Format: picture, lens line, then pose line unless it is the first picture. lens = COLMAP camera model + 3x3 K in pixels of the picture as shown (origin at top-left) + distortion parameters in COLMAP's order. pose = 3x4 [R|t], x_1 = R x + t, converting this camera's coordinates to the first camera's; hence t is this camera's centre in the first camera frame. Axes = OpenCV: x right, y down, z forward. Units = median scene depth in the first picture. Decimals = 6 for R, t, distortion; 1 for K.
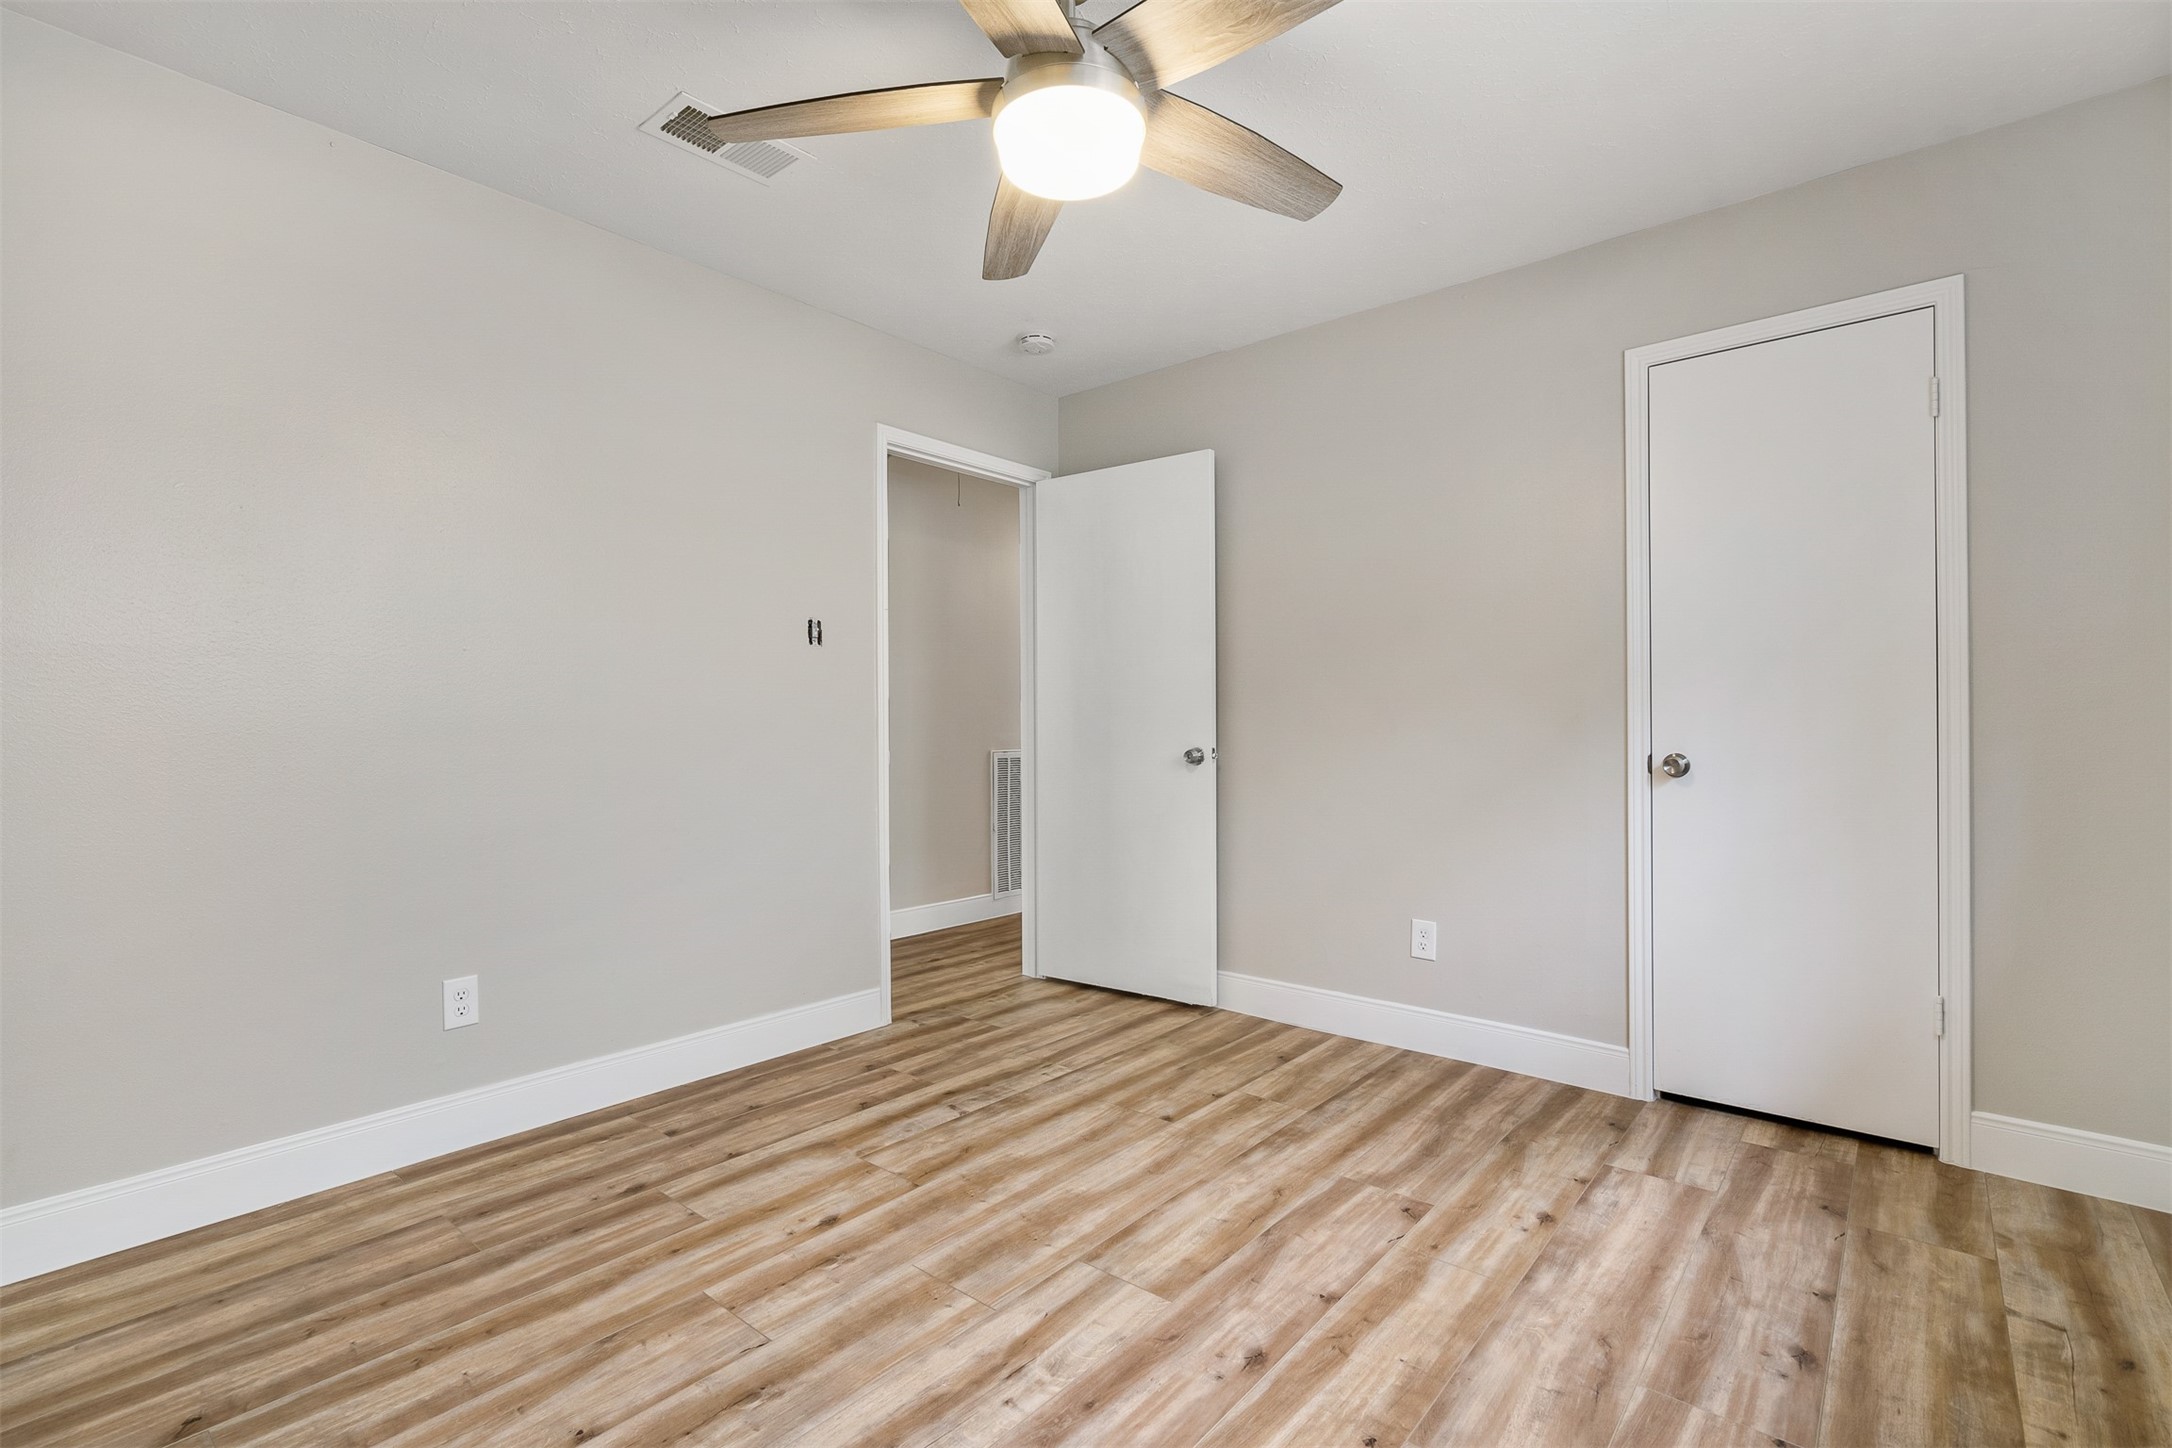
lens RADIAL K [[1002.1, 0, 1085.6], [0, 1002.1, 722.1], [0, 0, 1]] dist [-0.005001, 0.000582]
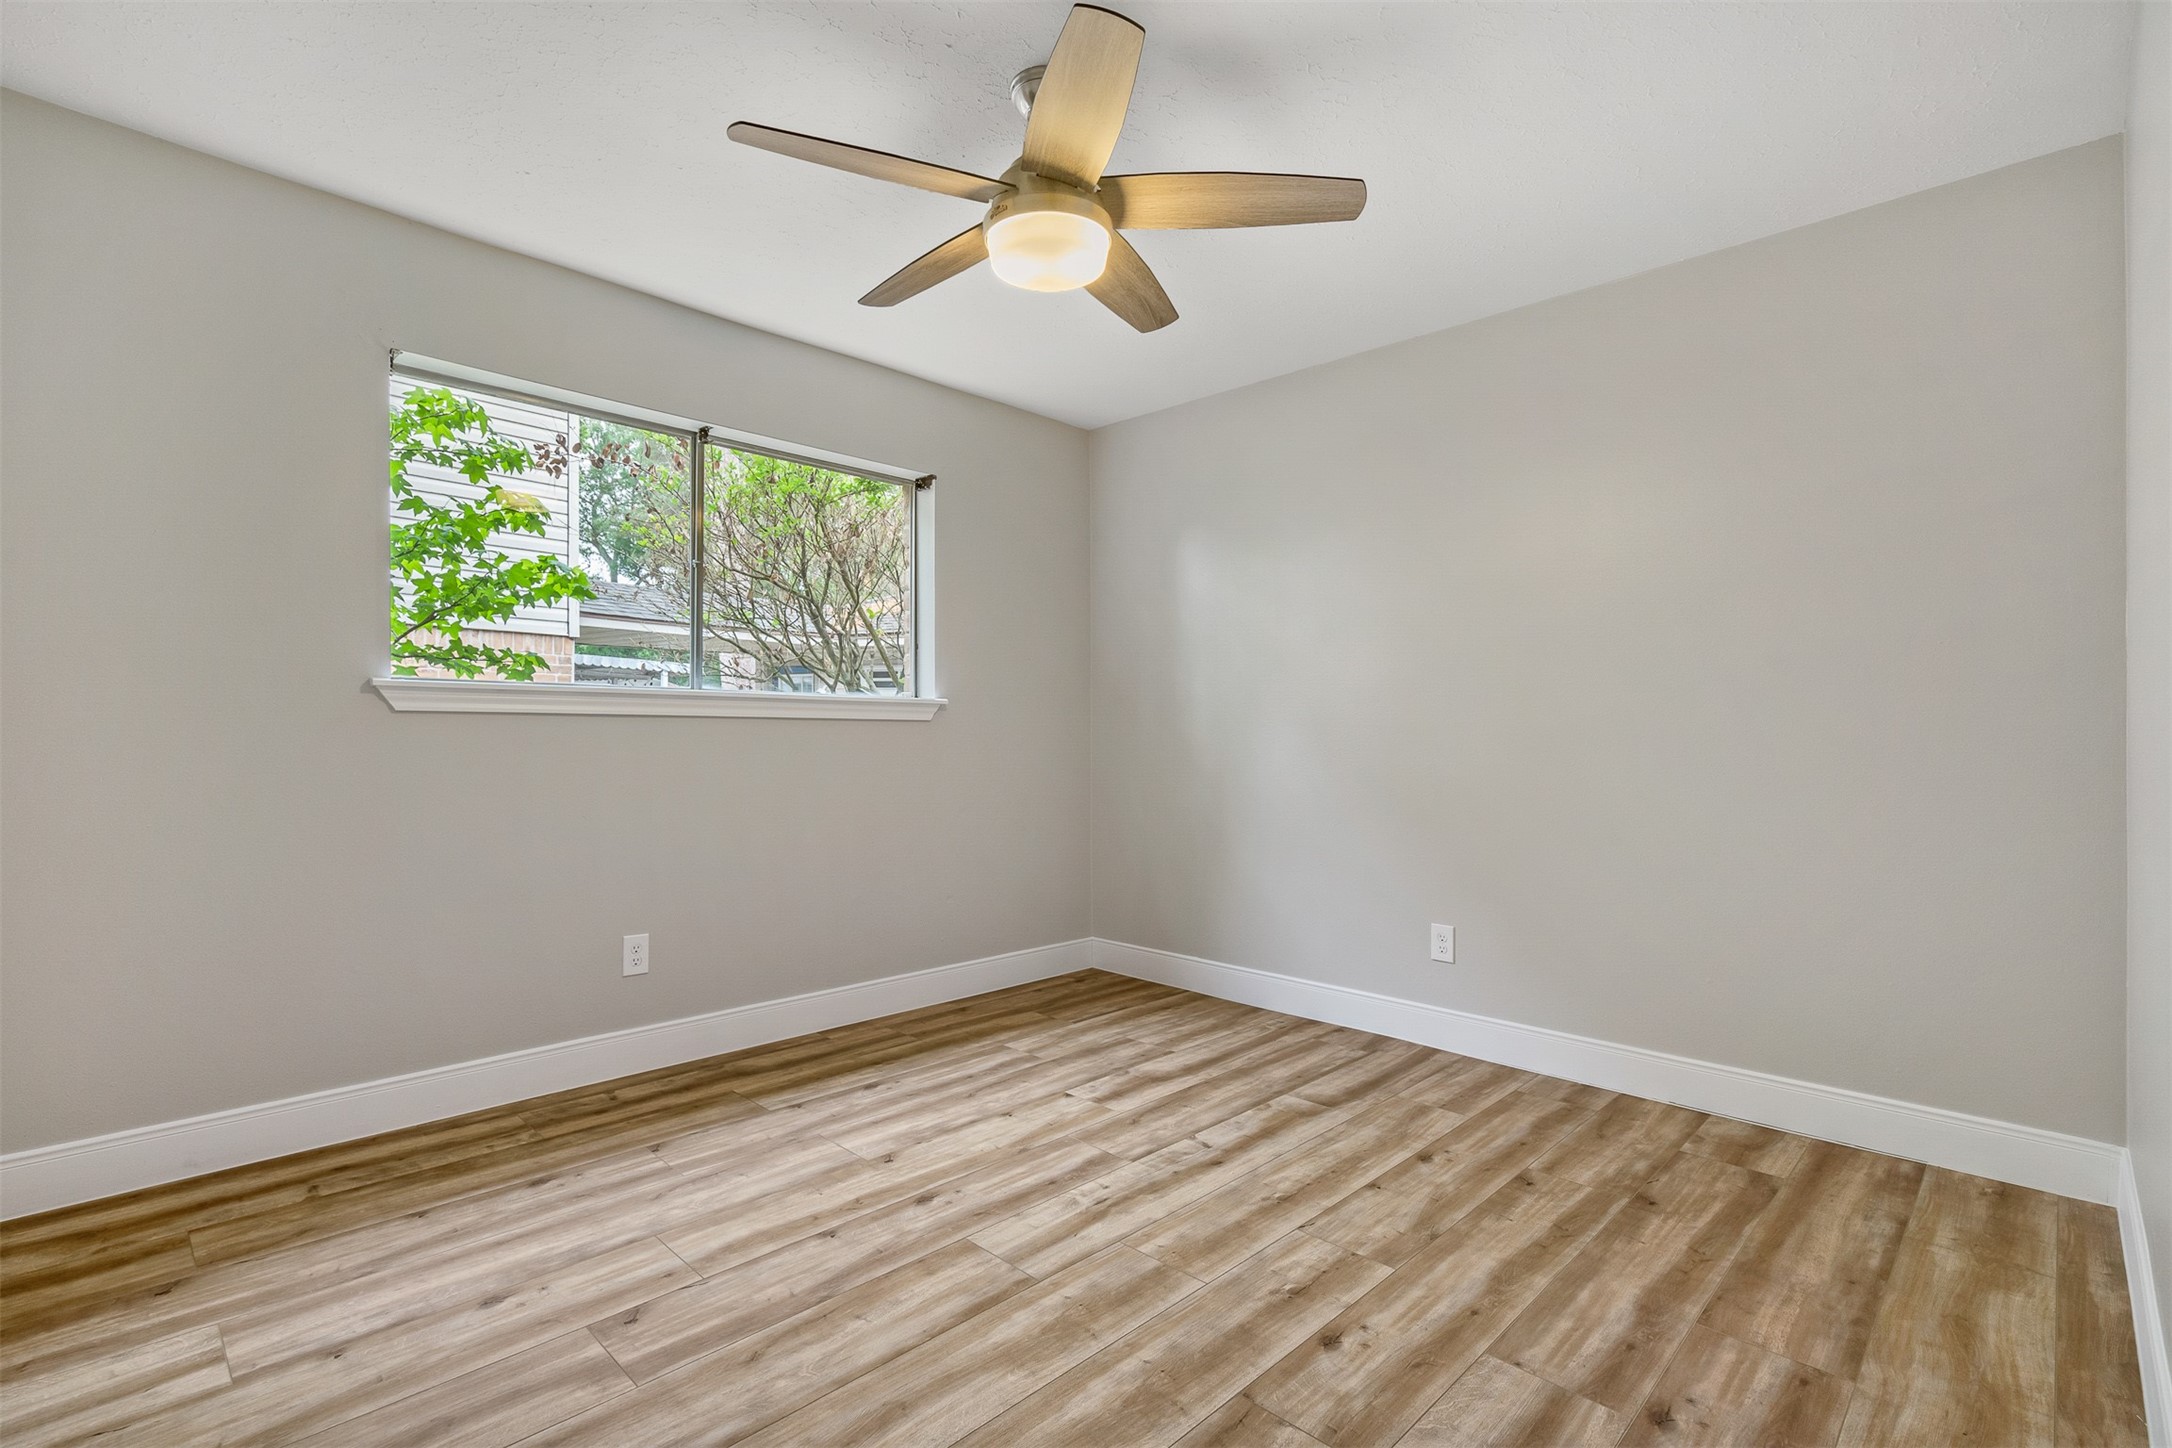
lens RADIAL K [[1002.1, 0, 1086.0], [0, 1002.1, 726.3], [0, 0, 1]] dist [-0.005001, 0.000582]
pose [[-0.997060, -0.004250, 0.076503, -0.127031], [-0.004566, 0.999982, -0.003966, -0.001834], [-0.076485, -0.004303, -0.997061, 1.988837]]
